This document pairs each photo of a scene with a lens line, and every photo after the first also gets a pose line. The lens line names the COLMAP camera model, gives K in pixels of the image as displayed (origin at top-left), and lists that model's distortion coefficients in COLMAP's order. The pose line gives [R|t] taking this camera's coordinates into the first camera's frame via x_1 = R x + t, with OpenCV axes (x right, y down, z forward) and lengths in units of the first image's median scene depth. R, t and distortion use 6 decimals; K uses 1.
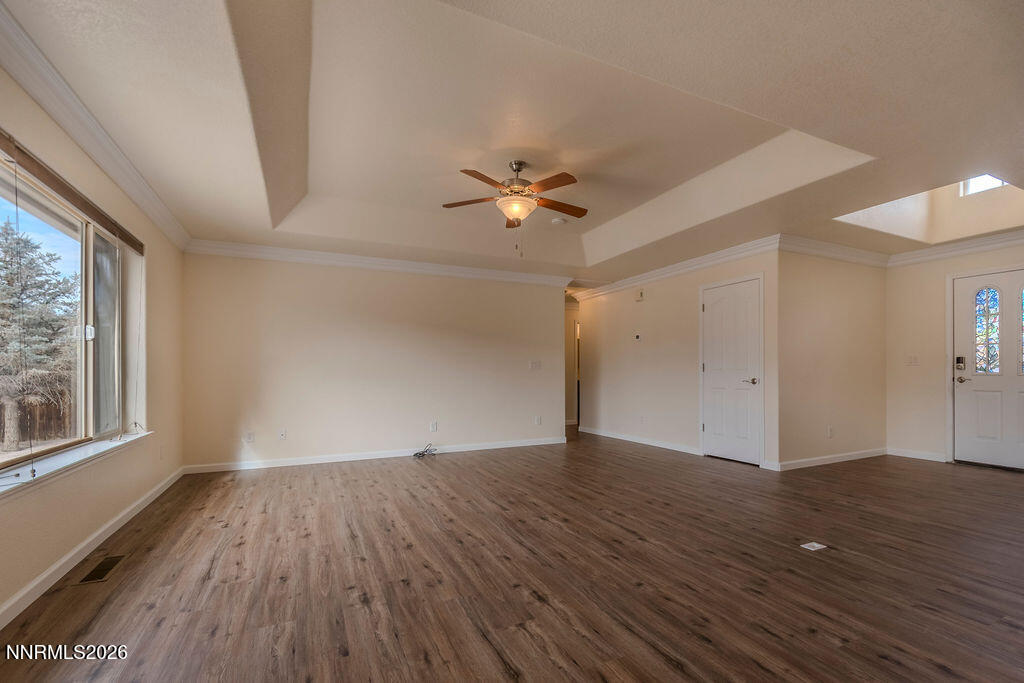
lens RADIAL K [[458.7, 0, 517.4], [0, 458.7, 374.8], [0, 0, 1]] dist [0.010929, -0.000616]
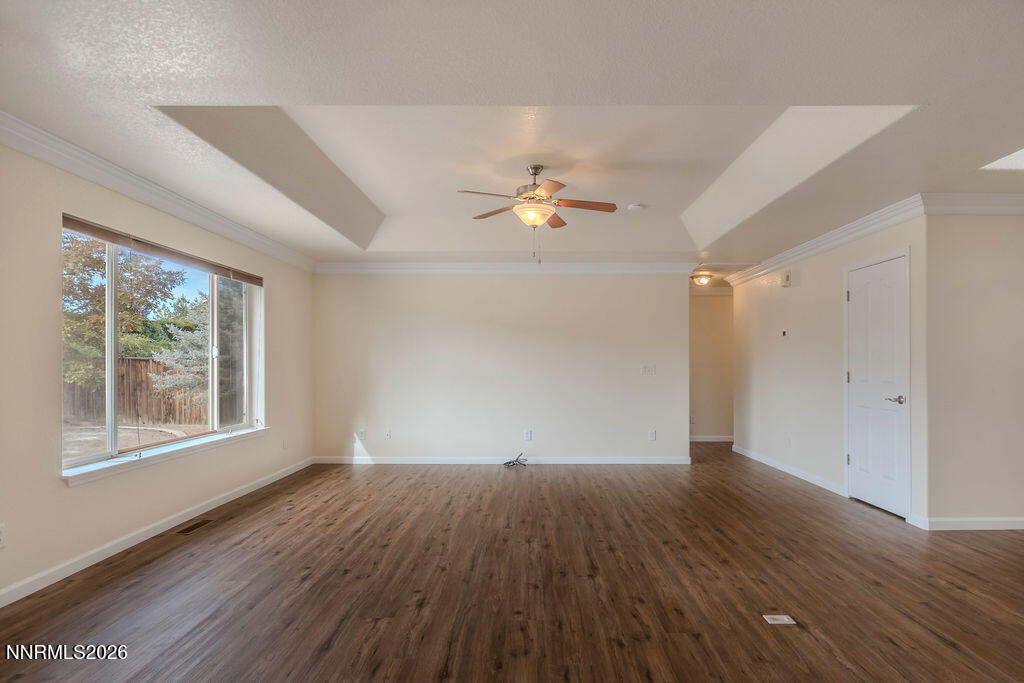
lens RADIAL K [[557.7, 0, 516.5], [0, 557.7, 358.6], [0, 0, 1]] dist [0.004339, 0.000608]
pose [[0.896073, -0.000327, -0.443906, 0.526722], [-0.005550, 0.999913, -0.011940, -0.051622], [0.443872, 0.013163, 0.895994, -0.057733]]
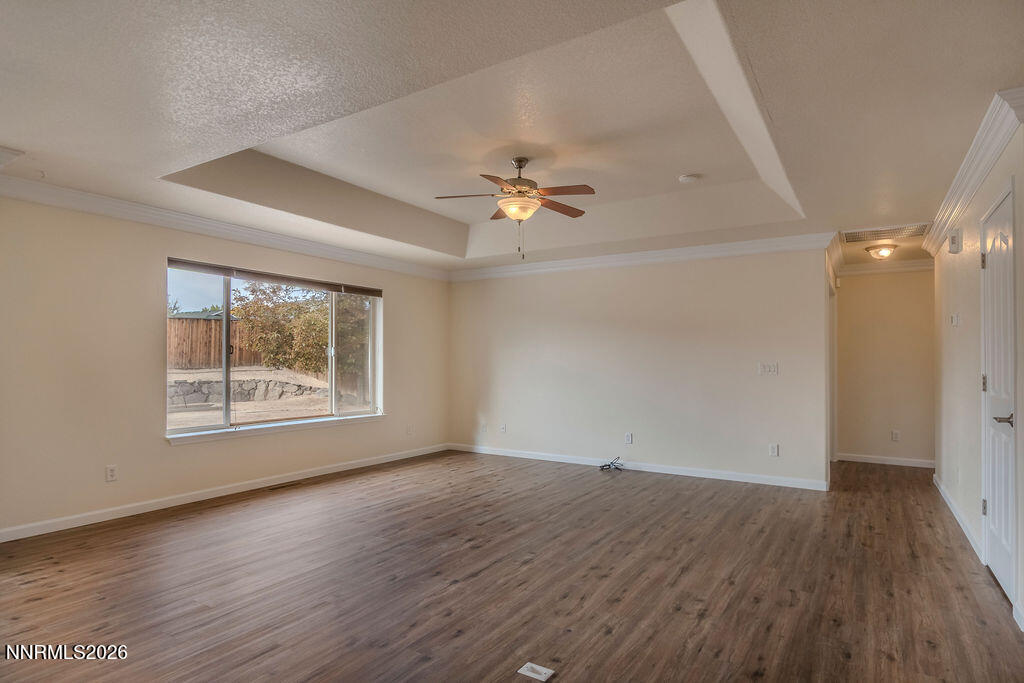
lens RADIAL K [[552.1, 0, 508.1], [0, 552.1, 348.4], [0, 0, 1]] dist [0.009155, 0.000453]
pose [[0.532775, -0.015807, -0.846109, 1.025737], [-0.008339, 0.999679, -0.023927, -0.054184], [0.846216, 0.019803, 0.532473, 0.426889]]
